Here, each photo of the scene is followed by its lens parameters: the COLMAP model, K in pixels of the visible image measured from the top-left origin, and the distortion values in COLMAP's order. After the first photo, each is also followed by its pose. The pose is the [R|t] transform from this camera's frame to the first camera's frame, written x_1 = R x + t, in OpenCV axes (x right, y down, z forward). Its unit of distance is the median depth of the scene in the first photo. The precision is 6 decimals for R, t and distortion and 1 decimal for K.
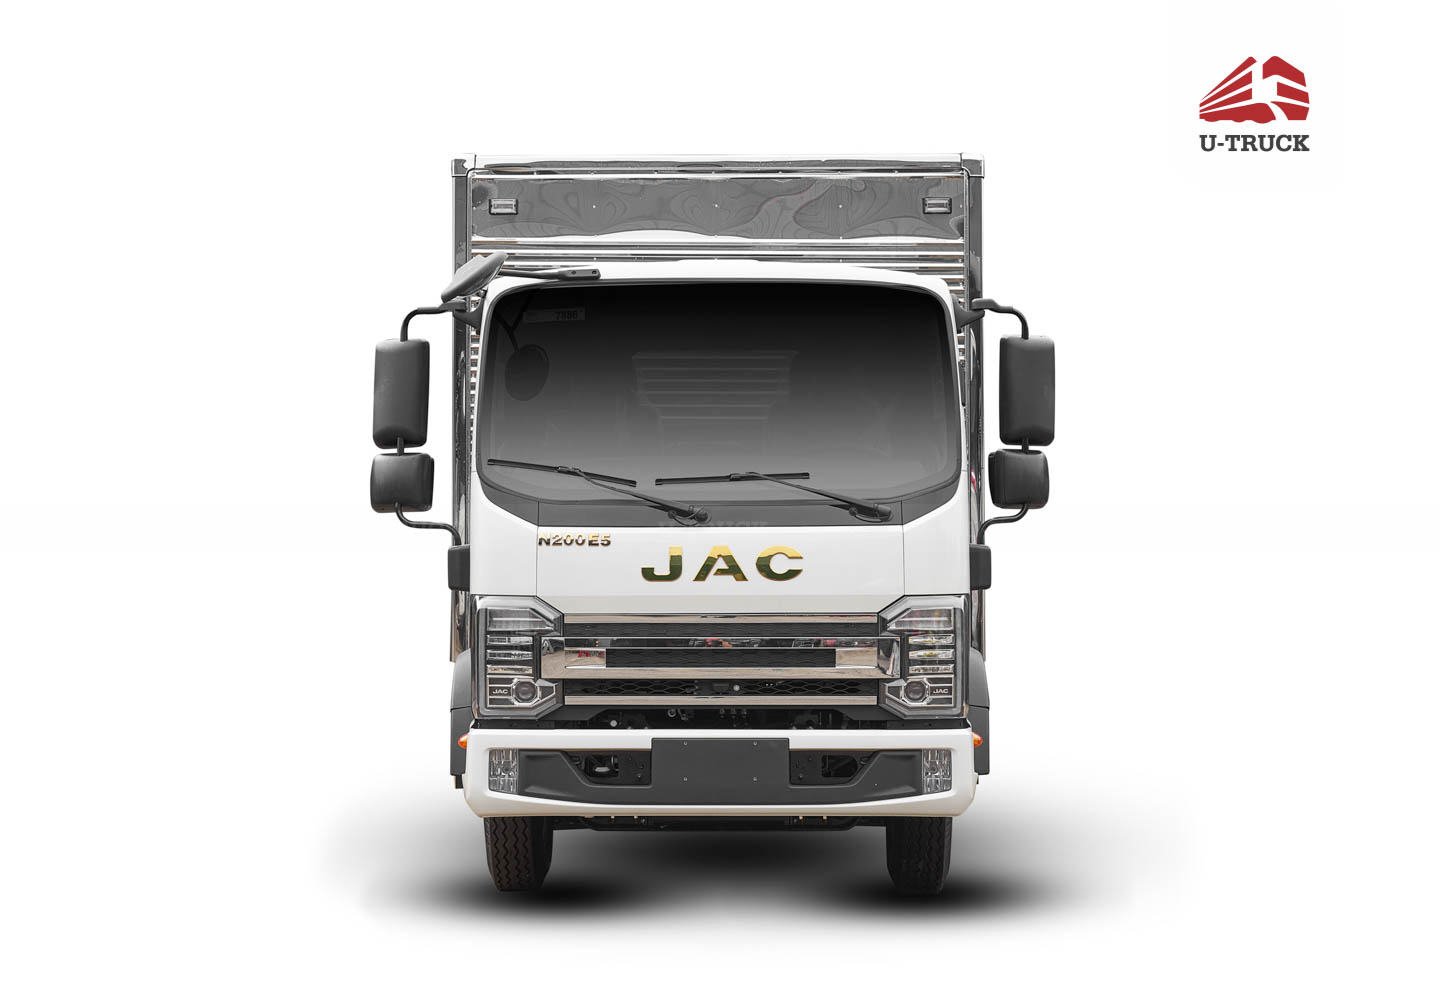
lens RADIAL K [[2721.8, 0, 719.1], [0, 2721.8, 402.0], [0, 0, 1]] dist [0.192123, -0.029562]
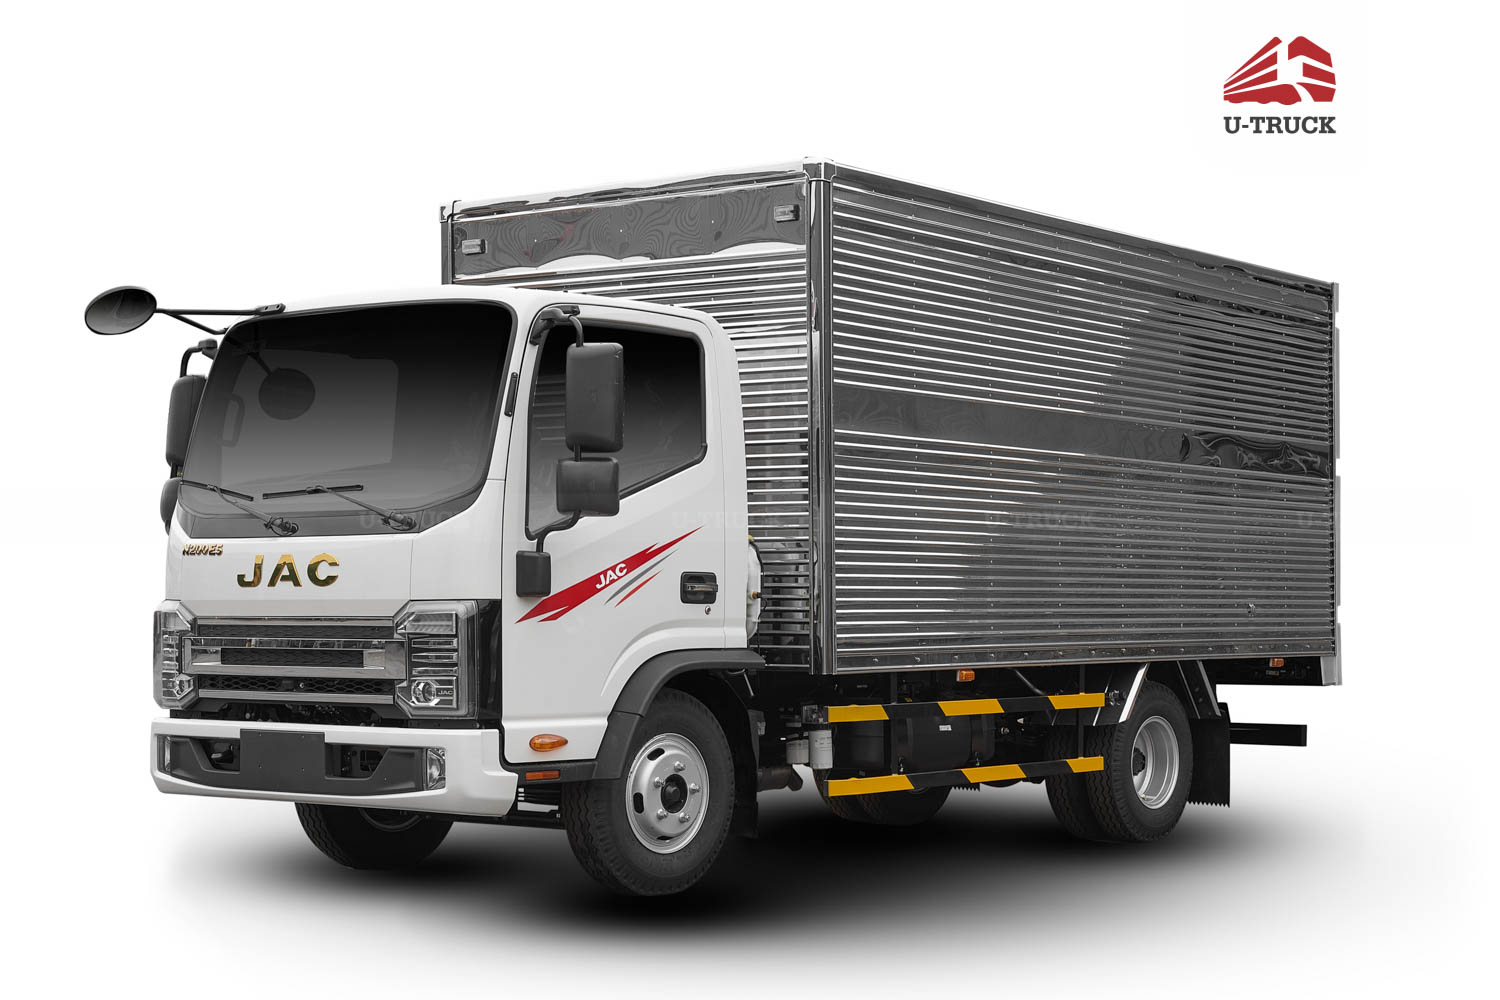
lens RADIAL K [[2722.7, 0, 750.0], [0, 2722.7, 500.0], [0, 0, 1]] dist [0.006779, 0.000482]
pose [[0.804284, -0.018466, -0.593959, 0.789440], [0.028762, 0.999555, 0.007870, 0.028184], [0.593549, -0.023413, 0.804457, 0.240538]]
